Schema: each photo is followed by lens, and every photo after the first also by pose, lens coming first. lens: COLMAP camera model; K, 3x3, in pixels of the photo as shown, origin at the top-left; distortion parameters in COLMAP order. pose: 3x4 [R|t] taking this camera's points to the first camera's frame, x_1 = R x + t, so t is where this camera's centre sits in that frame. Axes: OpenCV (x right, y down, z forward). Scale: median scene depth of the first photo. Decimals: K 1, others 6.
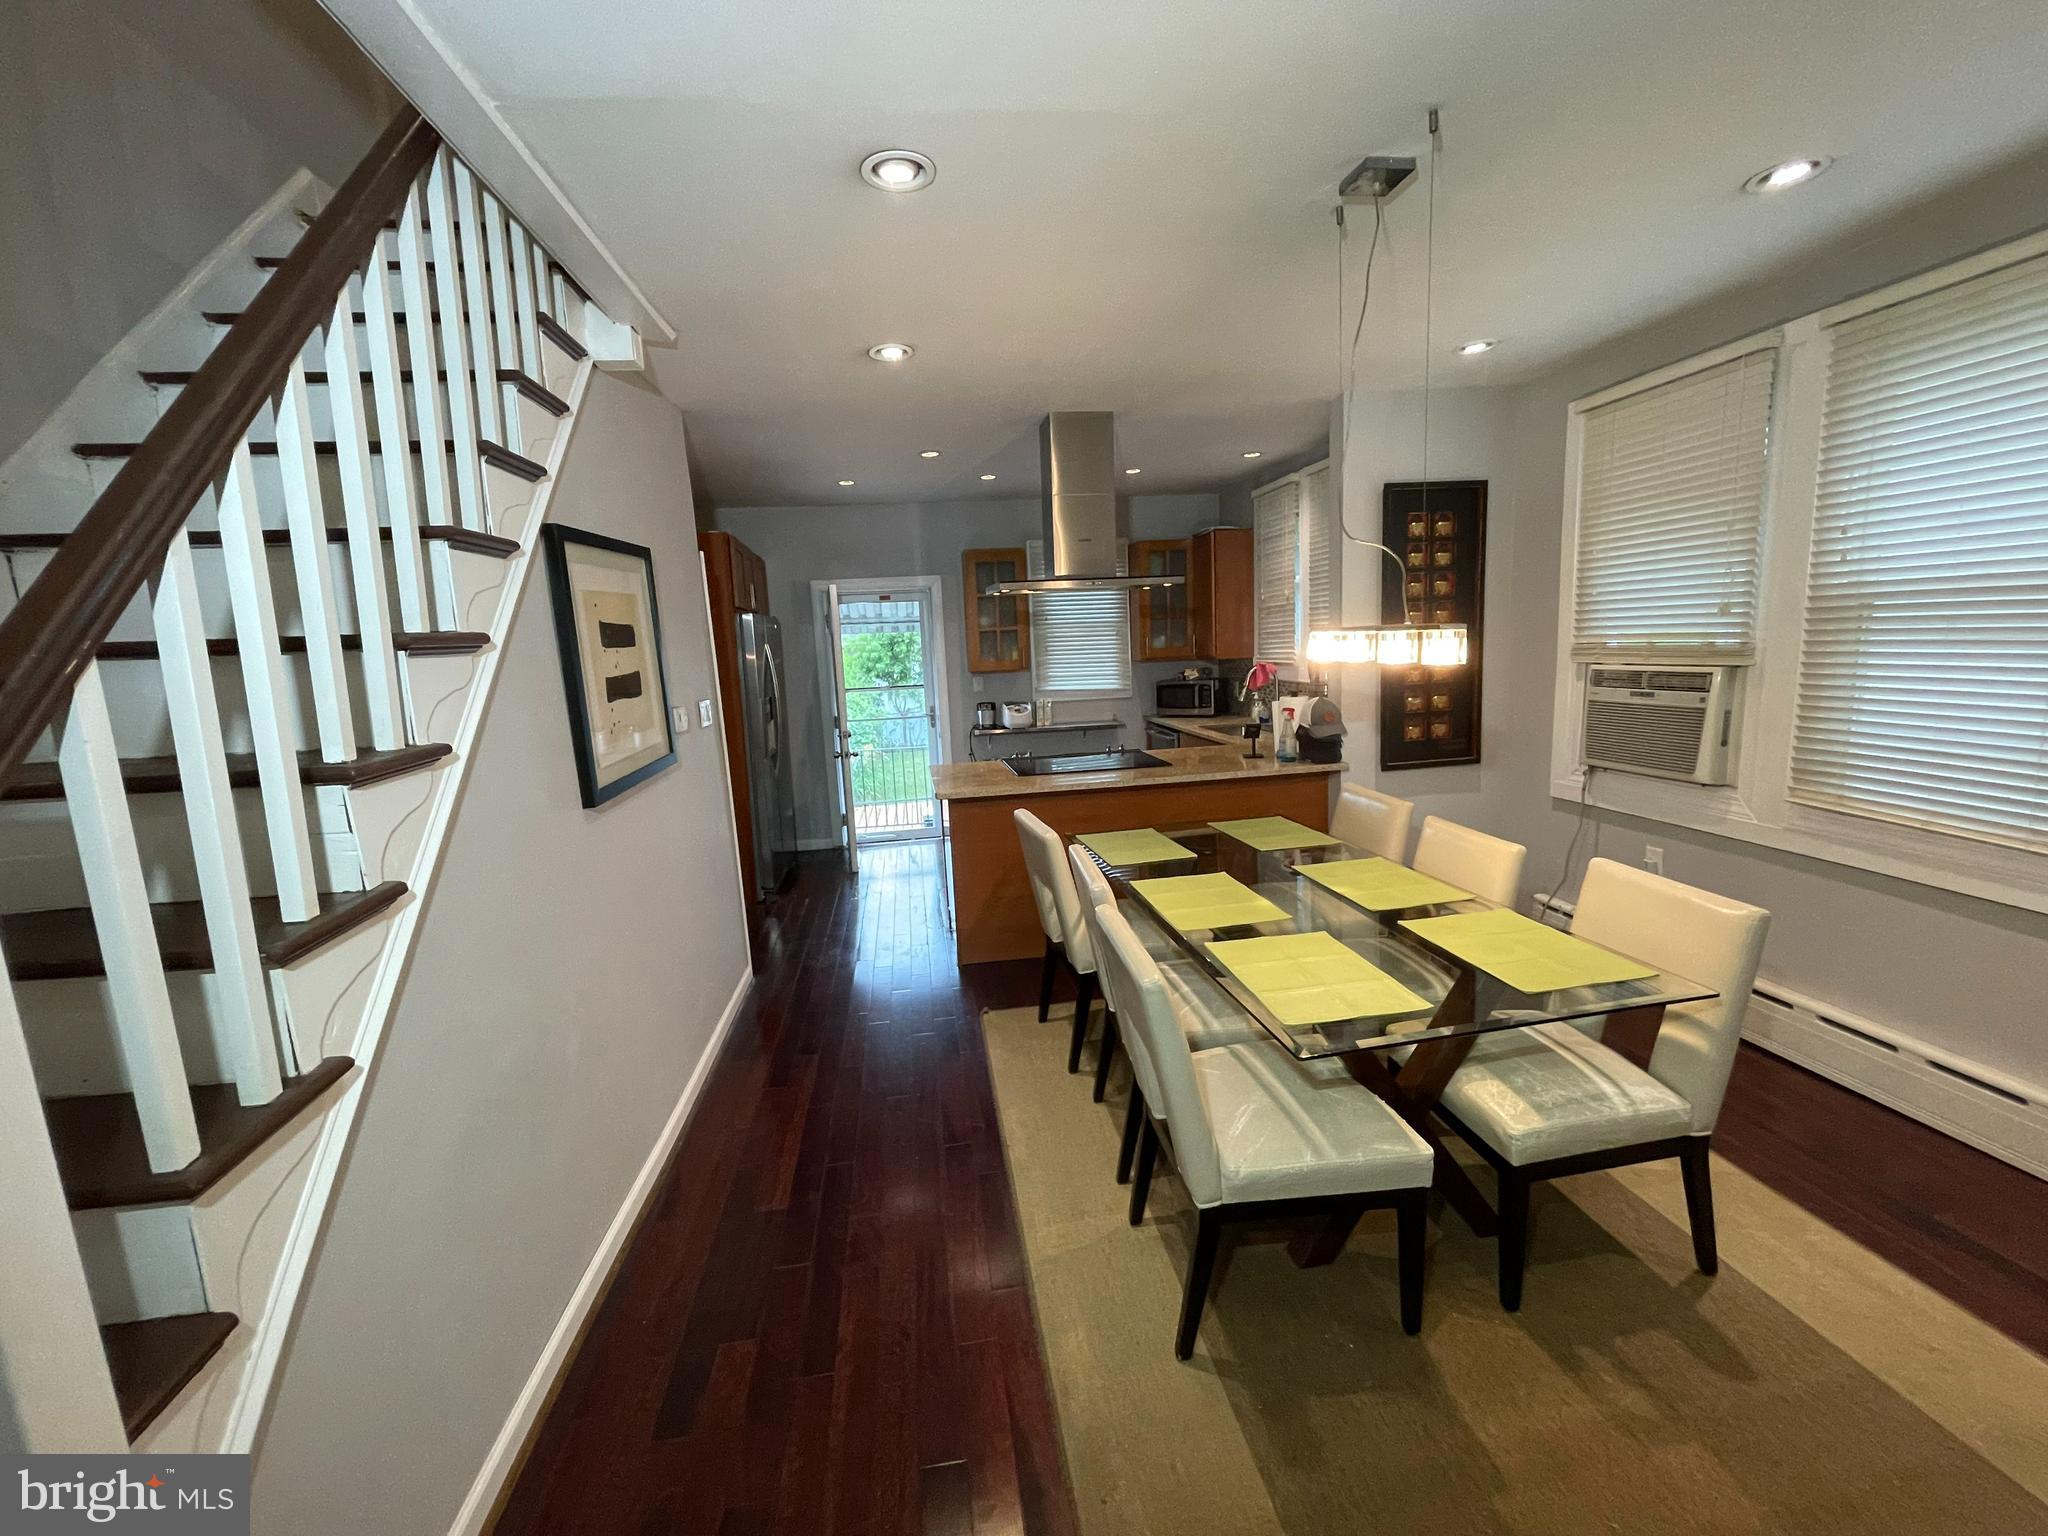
lens RADIAL K [[829.3, 0, 1017.0], [0, 829.3, 766.4], [0, 0, 1]] dist [-0.001121, -0.000454]
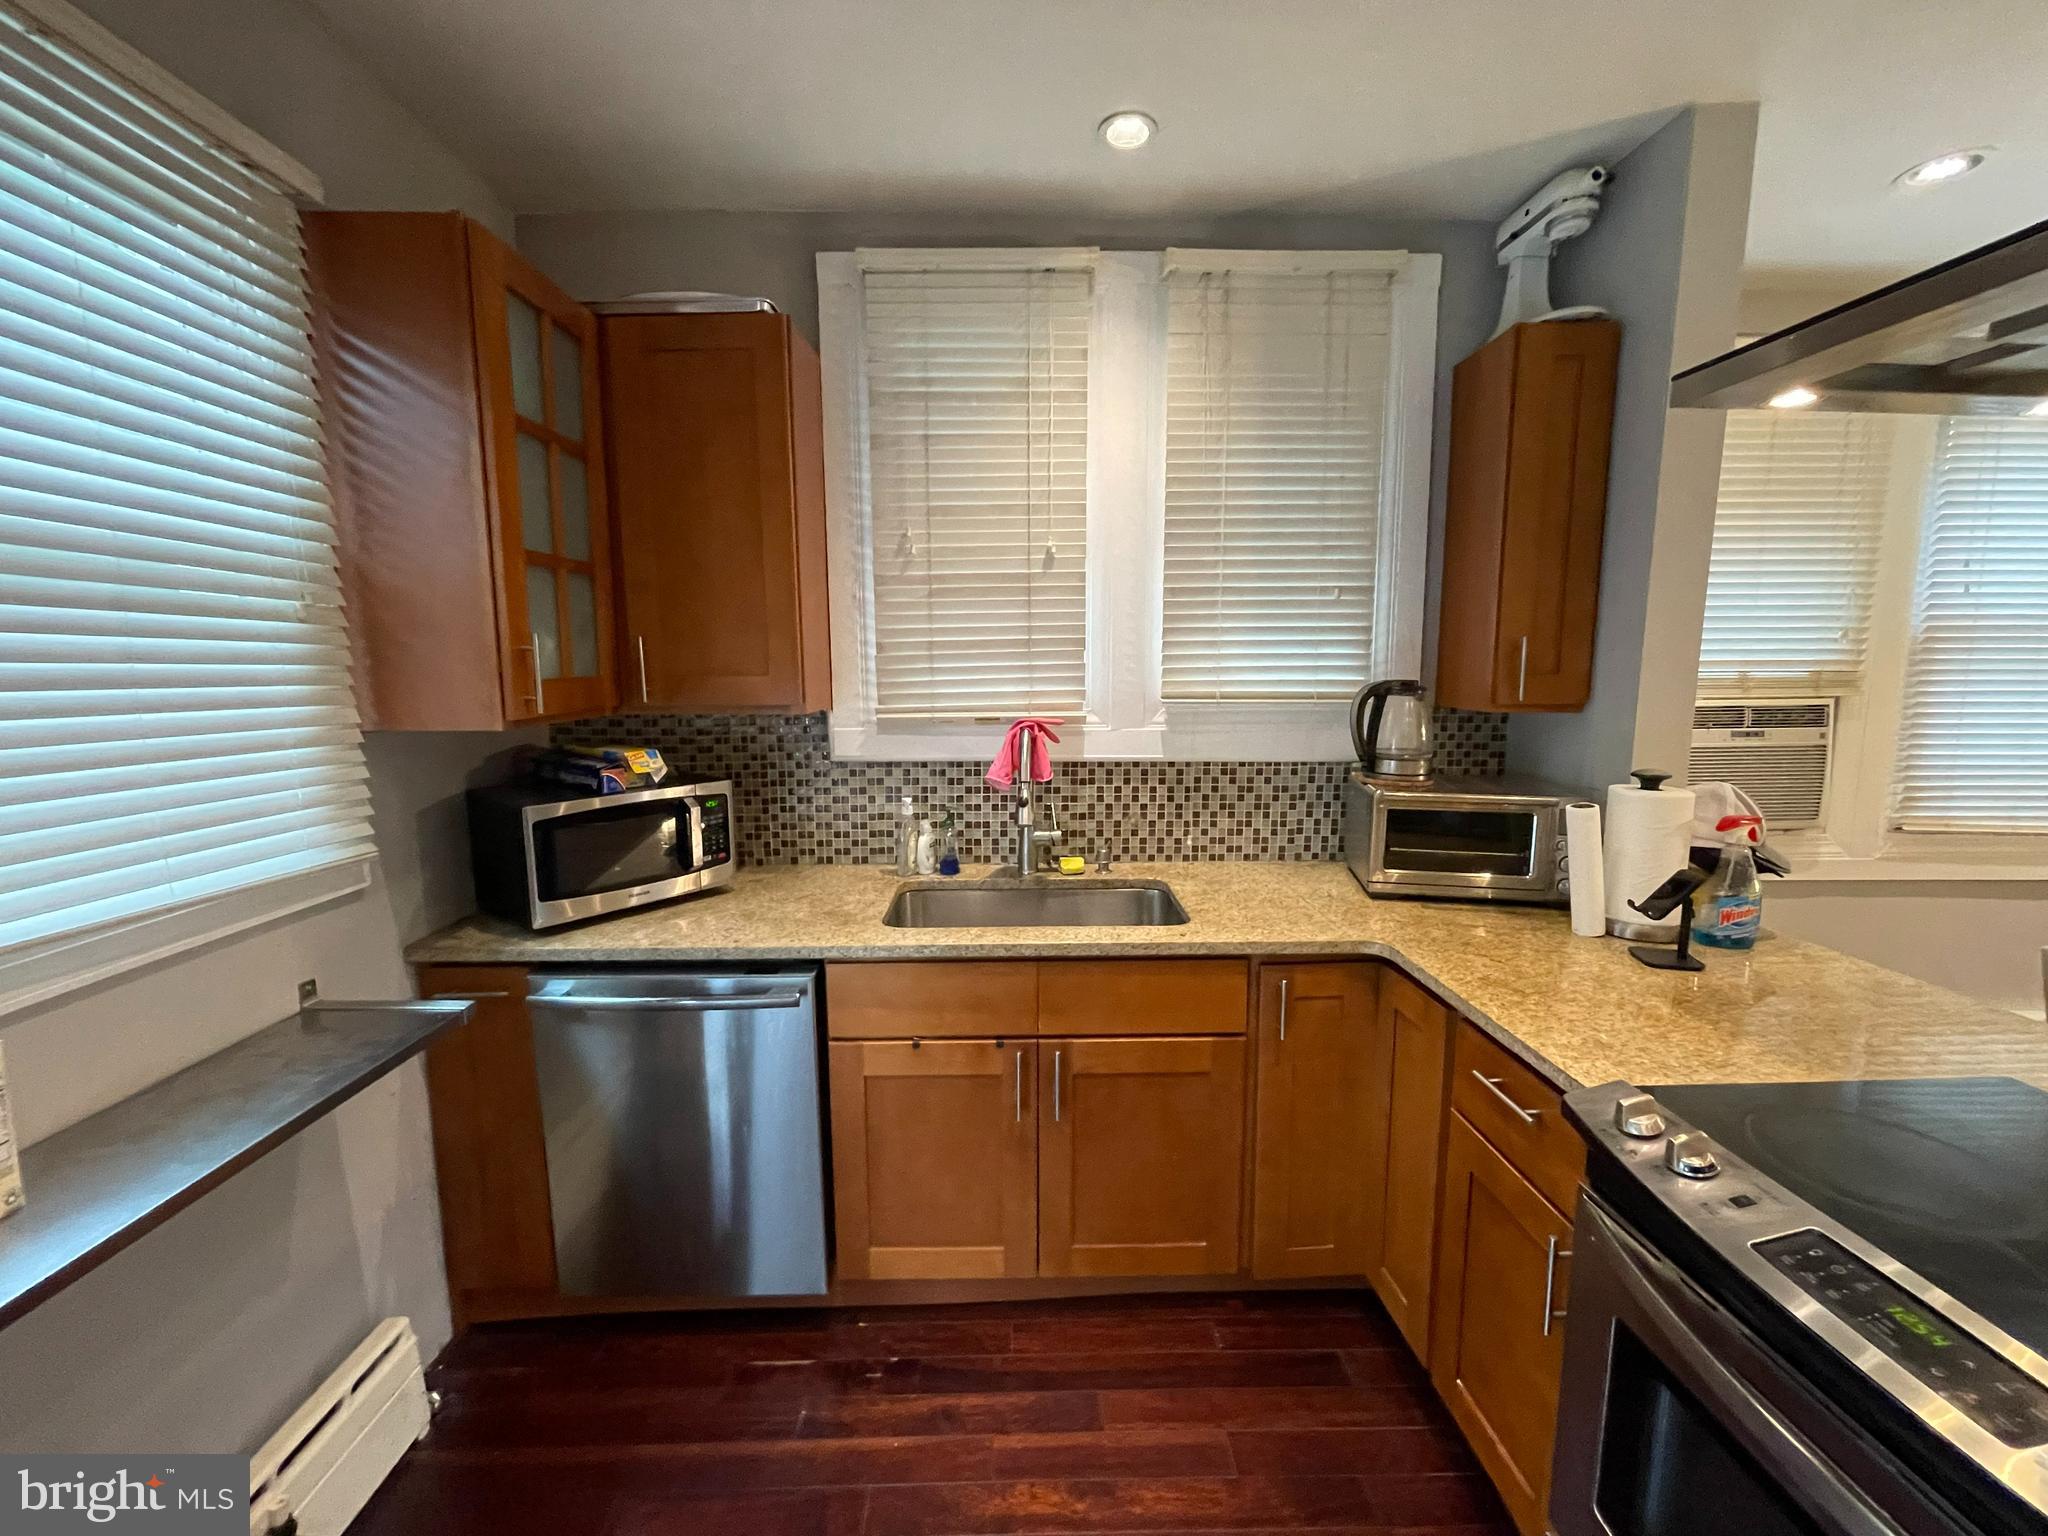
lens RADIAL K [[829.3, 0, 1015.2], [0, 829.3, 767.1], [0, 0, 1]] dist [-0.001121, -0.000454]
pose [[0.116180, -0.078872, 0.990092, -0.132892], [0.148985, 0.986948, 0.061139, -0.197916], [-0.981991, 0.140406, 0.126415, 1.497974]]
